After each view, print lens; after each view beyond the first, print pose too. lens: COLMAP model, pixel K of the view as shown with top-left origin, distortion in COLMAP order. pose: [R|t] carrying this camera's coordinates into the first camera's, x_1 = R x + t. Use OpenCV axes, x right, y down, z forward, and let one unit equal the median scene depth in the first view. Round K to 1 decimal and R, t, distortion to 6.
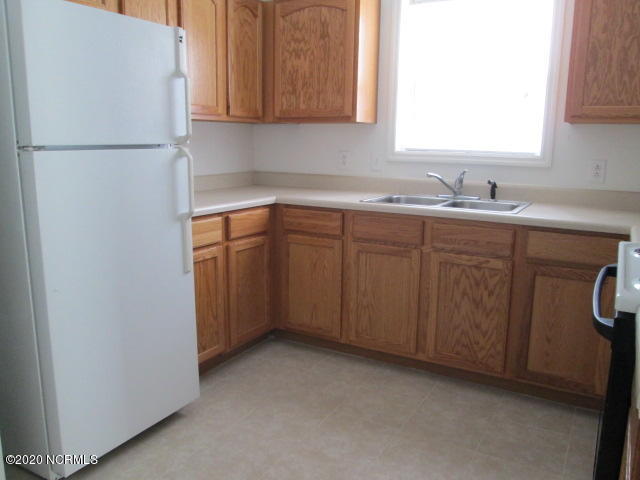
lens RADIAL K [[539.6, 0, 320.0], [0, 539.6, 240.0], [0, 0, 1]] dist [0.002903, -0.009437]
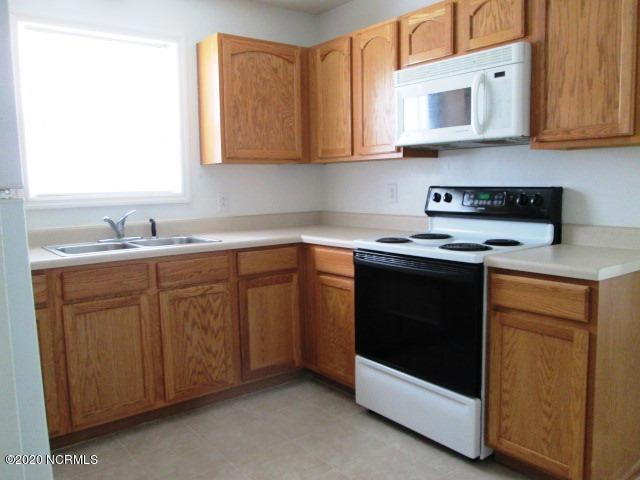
lens RADIAL K [[539.6, 0, 320.0], [0, 539.6, 240.0], [0, 0, 1]] dist [0.002903, -0.009437]
pose [[0.410756, -0.129615, 0.902485, -0.557725], [0.204786, 0.977668, 0.047207, -0.059386], [-0.888449, 0.165426, 0.428126, 0.308075]]
